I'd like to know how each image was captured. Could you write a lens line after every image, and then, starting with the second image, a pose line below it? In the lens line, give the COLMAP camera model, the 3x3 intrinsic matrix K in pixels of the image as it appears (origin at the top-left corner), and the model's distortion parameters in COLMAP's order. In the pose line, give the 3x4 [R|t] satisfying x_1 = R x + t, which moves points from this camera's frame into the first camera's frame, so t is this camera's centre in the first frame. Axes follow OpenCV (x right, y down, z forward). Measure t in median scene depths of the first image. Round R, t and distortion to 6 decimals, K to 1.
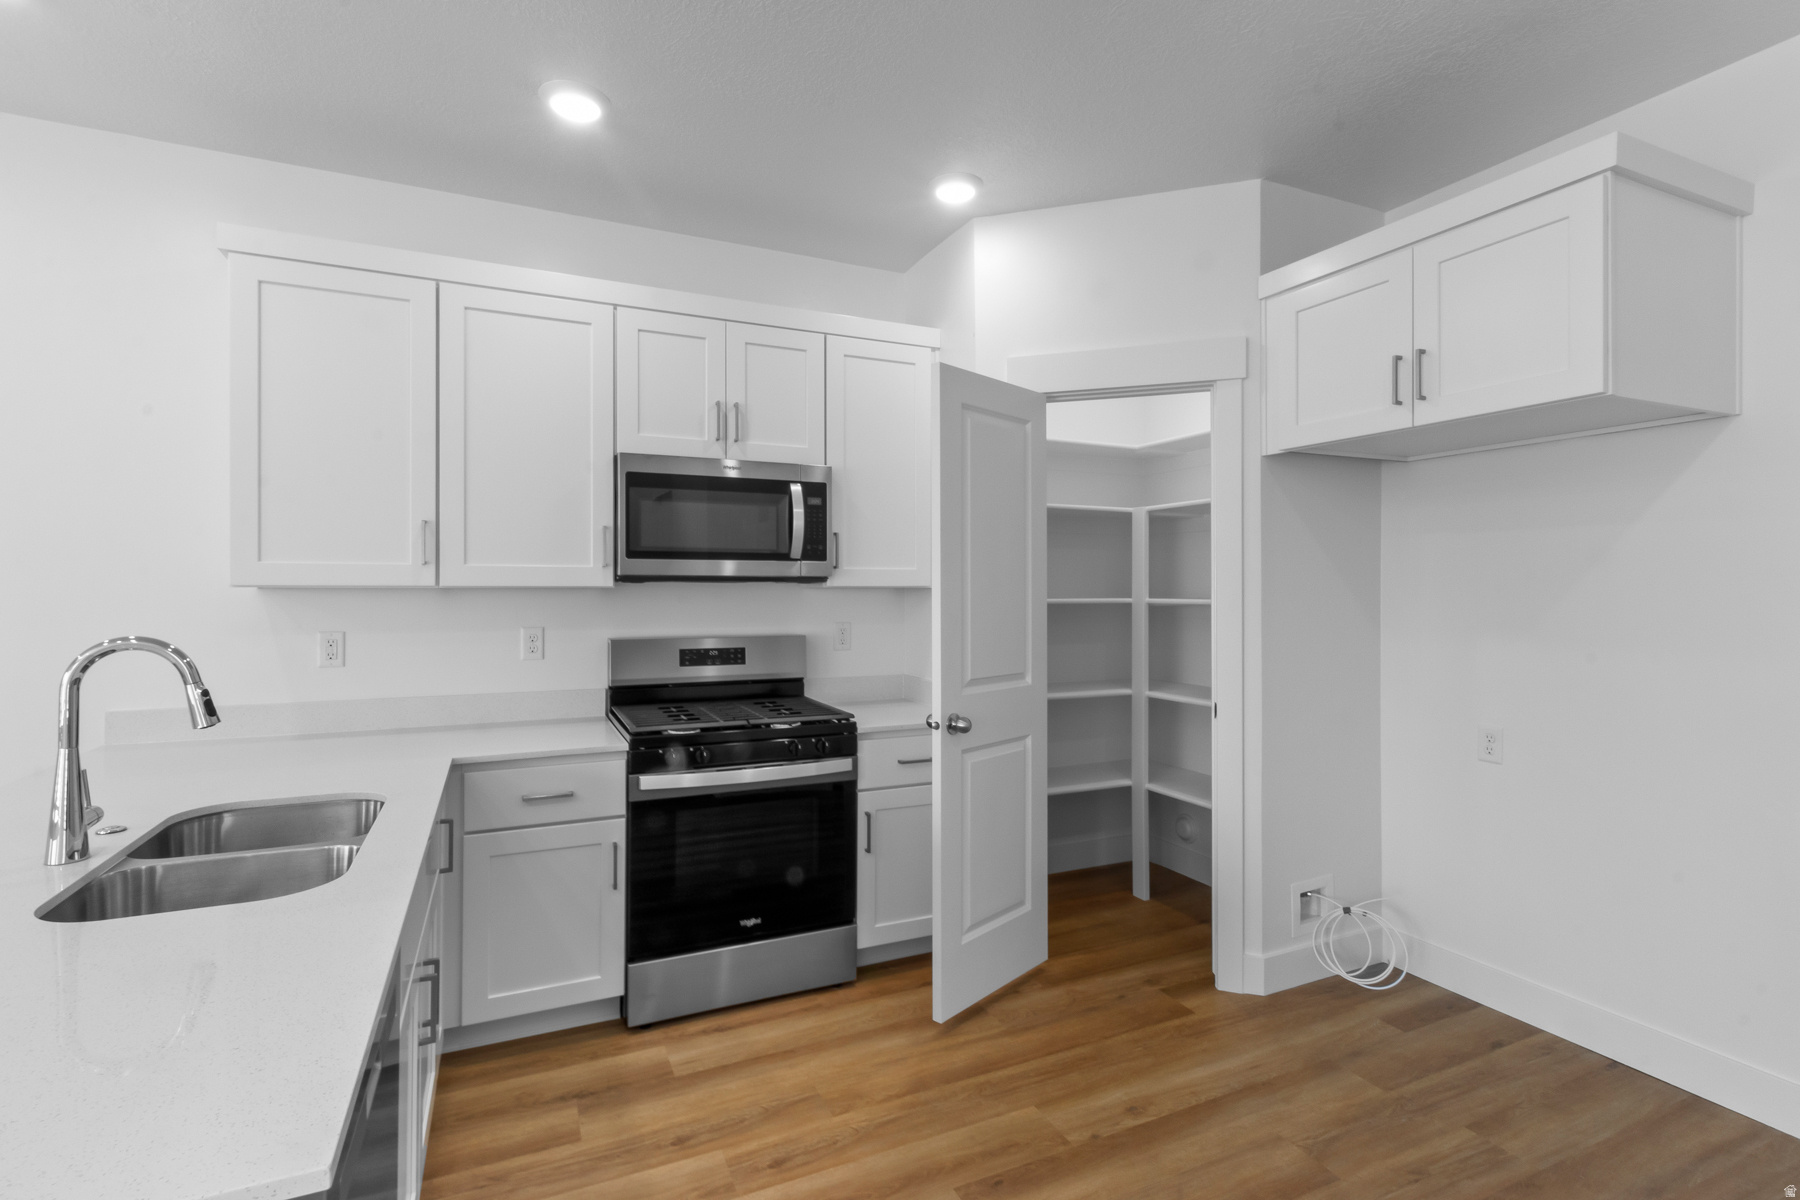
lens RADIAL K [[854.2, 0, 900.5], [0, 854.2, 586.4], [0, 0, 1]] dist [-0.000026, 0.000192]
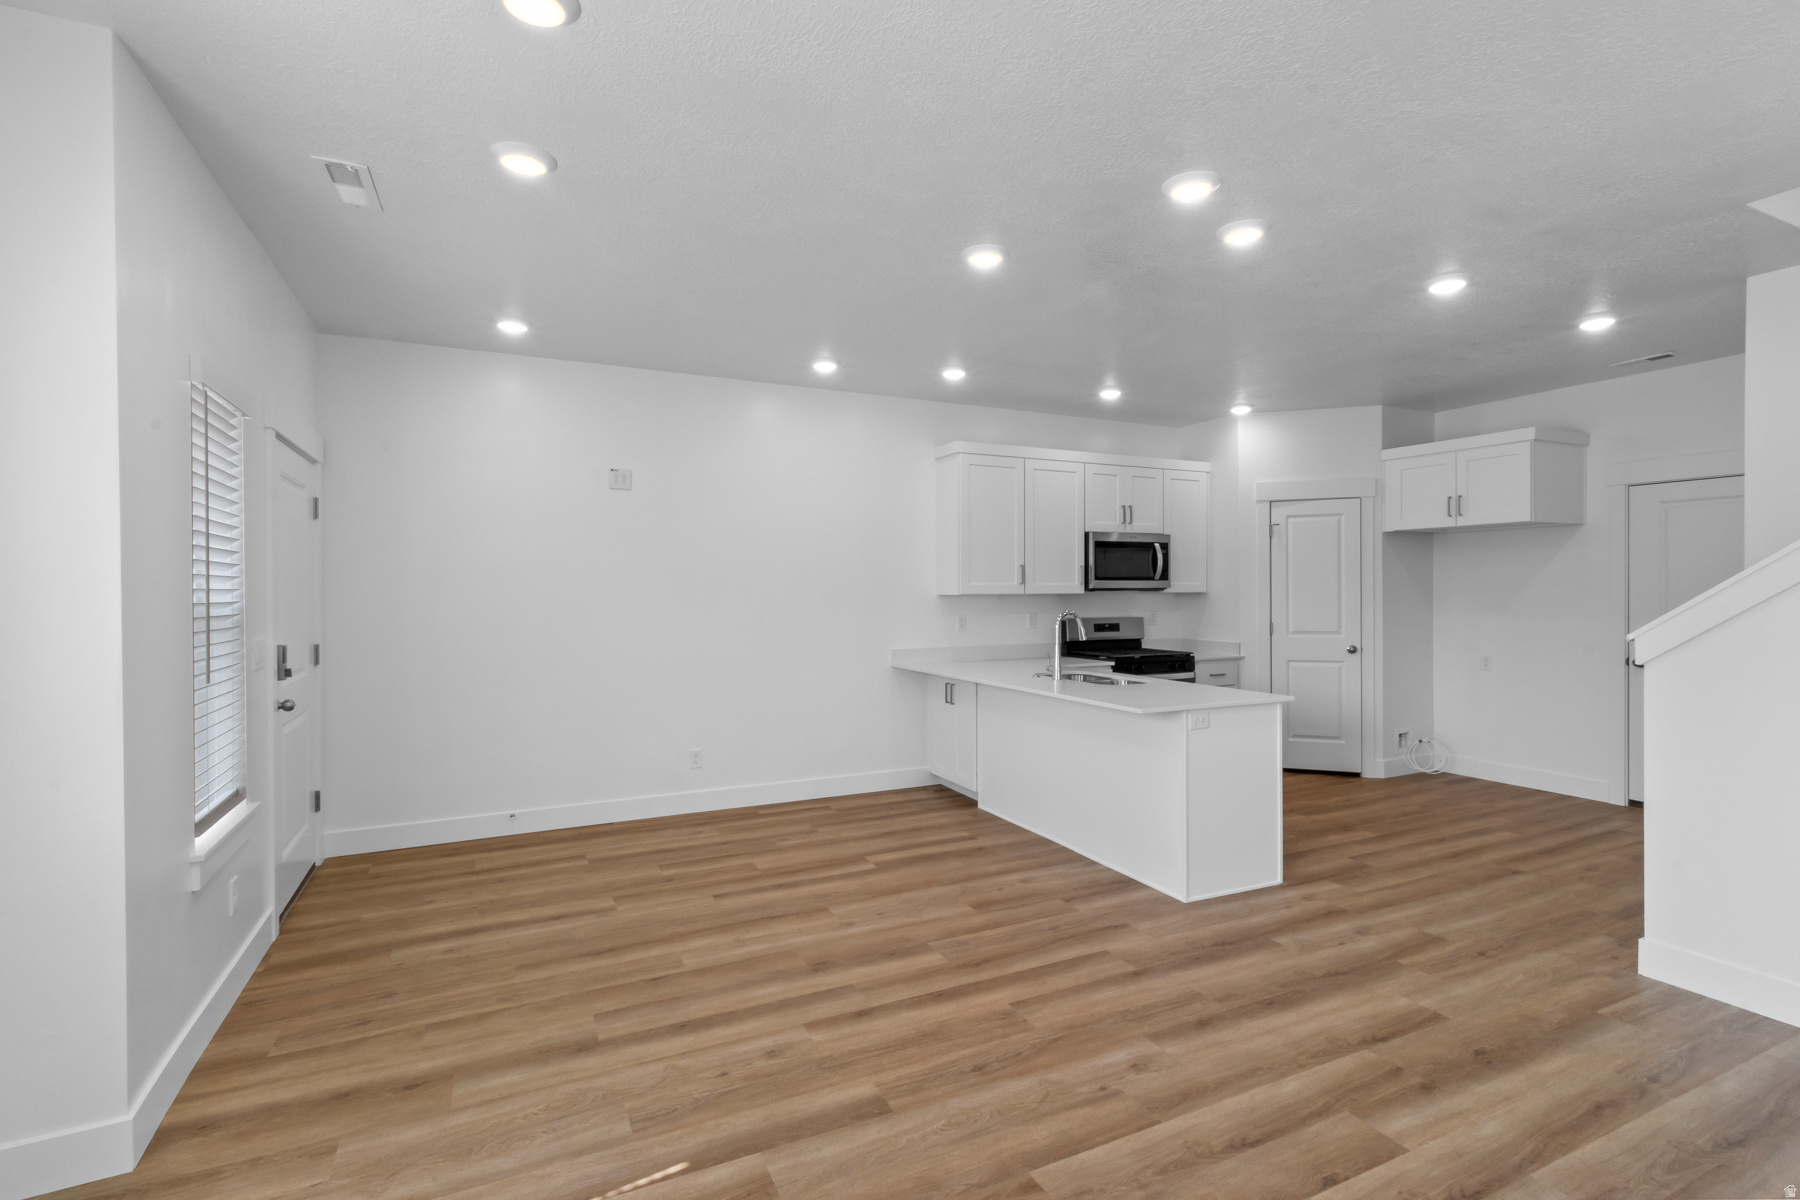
lens RADIAL K [[845.1, 0, 898.1], [0, 845.1, 589.8], [0, 0, 1]] dist [-0.001043, -0.000059]
pose [[0.999732, -0.003310, 0.022910, -0.861877], [0.003250, 0.999991, 0.002687, -0.016318], [-0.022919, -0.002612, 0.999734, -1.127694]]
